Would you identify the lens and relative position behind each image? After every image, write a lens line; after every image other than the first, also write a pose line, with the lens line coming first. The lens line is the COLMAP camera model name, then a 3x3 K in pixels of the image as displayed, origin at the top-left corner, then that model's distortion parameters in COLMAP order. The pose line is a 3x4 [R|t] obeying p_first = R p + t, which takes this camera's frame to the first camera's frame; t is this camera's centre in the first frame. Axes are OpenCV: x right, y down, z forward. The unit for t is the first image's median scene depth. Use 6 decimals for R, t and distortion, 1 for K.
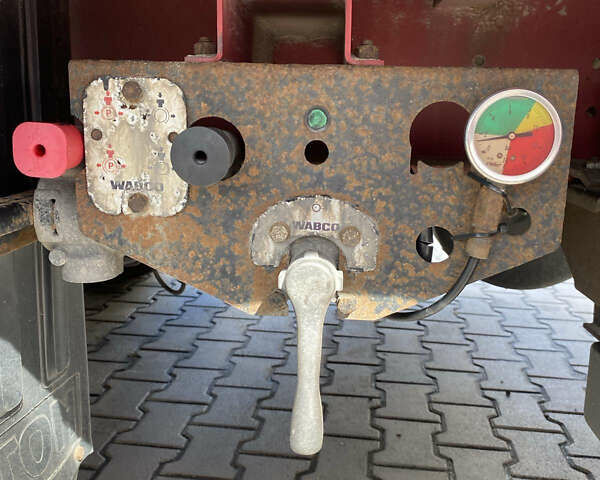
lens RADIAL K [[594.8, 0, 300.8], [0, 594.8, 239.9], [0, 0, 1]] dist [0.047083, 0.000000]
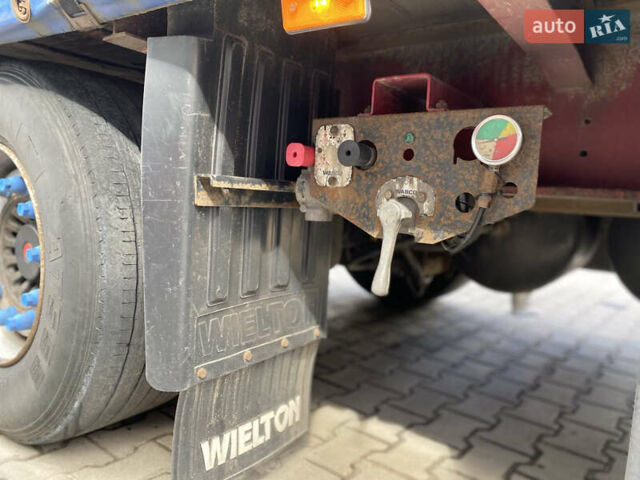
lens RADIAL K [[485.4, 0, 319.8], [0, 485.4, 239.7], [0, 0, 1]] dist [-0.006986, 0.000934]
pose [[0.834282, 0.069233, -0.546973, 0.690464], [-0.152726, 0.982282, -0.108616, 0.357972], [0.529762, 0.174154, 0.830074, -0.468943]]
